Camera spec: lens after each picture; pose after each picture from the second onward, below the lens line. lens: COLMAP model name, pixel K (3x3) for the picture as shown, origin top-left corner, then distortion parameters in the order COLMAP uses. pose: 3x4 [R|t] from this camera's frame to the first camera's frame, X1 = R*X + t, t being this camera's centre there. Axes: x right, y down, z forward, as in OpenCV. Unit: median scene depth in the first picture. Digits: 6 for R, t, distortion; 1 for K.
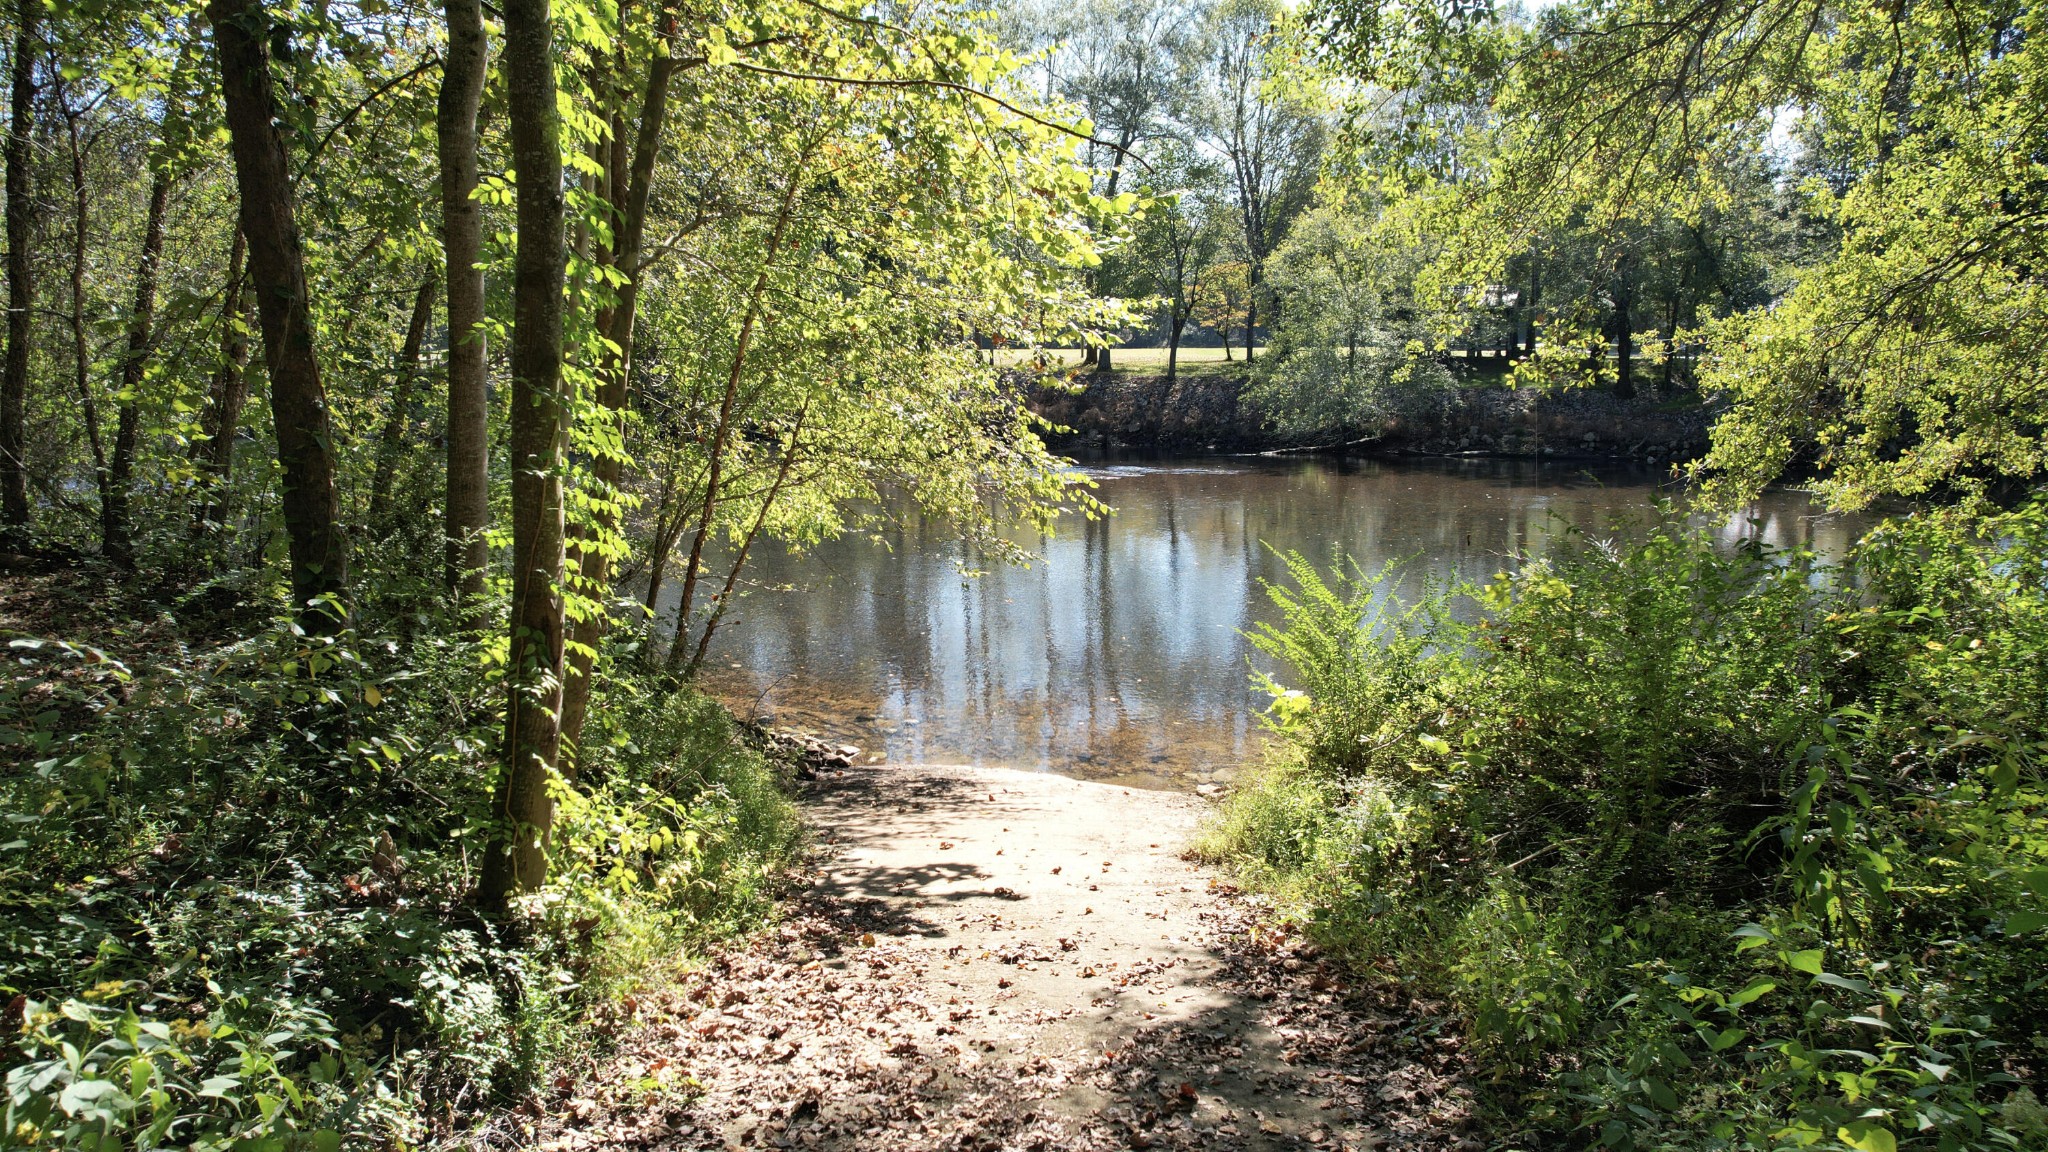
lens RADIAL K [[1330.6, 0, 1022.0], [0, 1330.6, 584.1], [0, 0, 1]] dist [-0.066662, 0.065990]
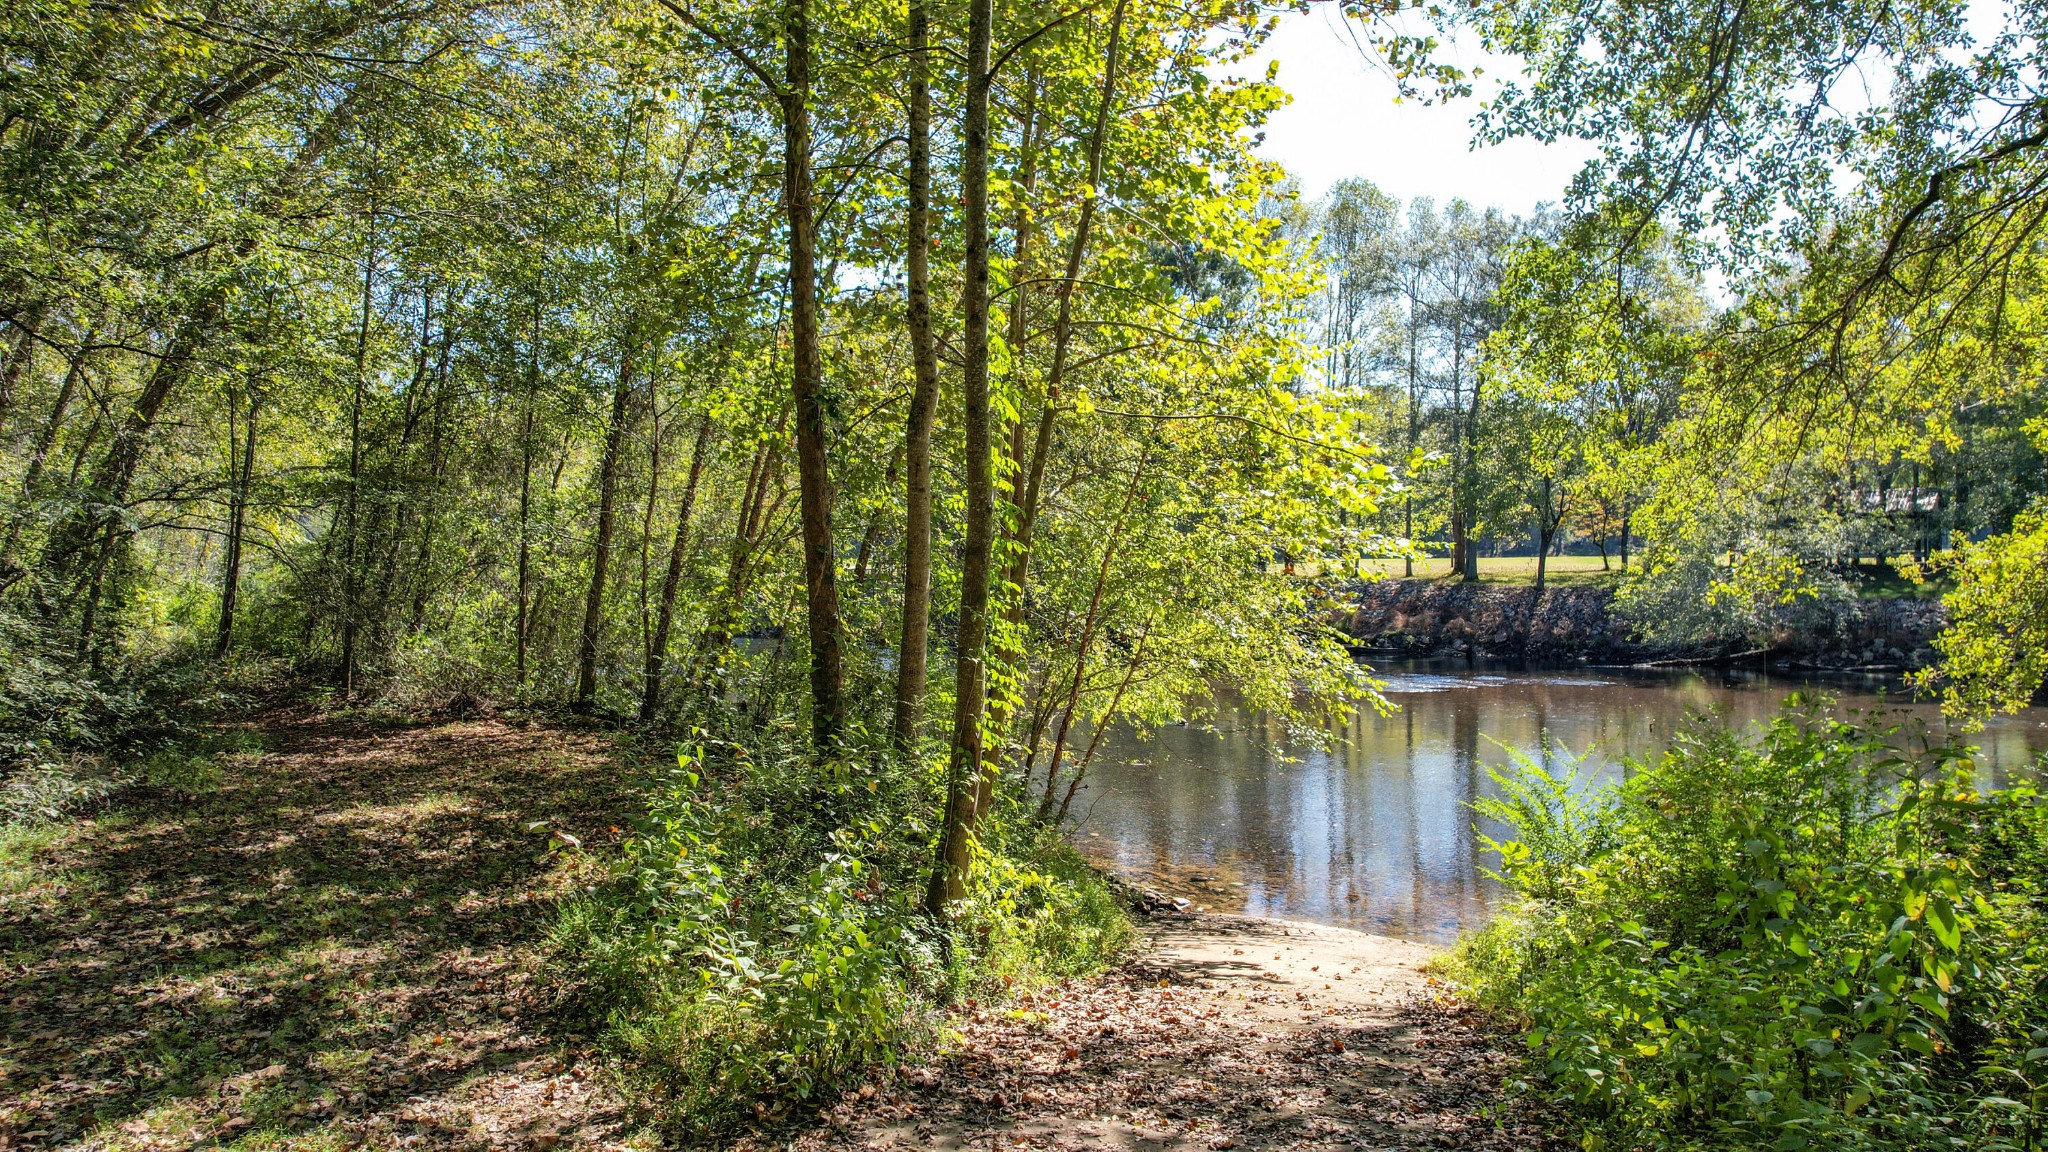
lens RADIAL K [[1330.6, 0, 1025.3], [0, 1330.6, 573.5], [0, 0, 1]] dist [-0.066662, 0.065990]
pose [[0.962227, -0.001559, -0.272245, 0.079544], [-0.042695, 0.986747, -0.156550, 0.033415], [0.268881, 0.162260, 0.949407, -0.295594]]
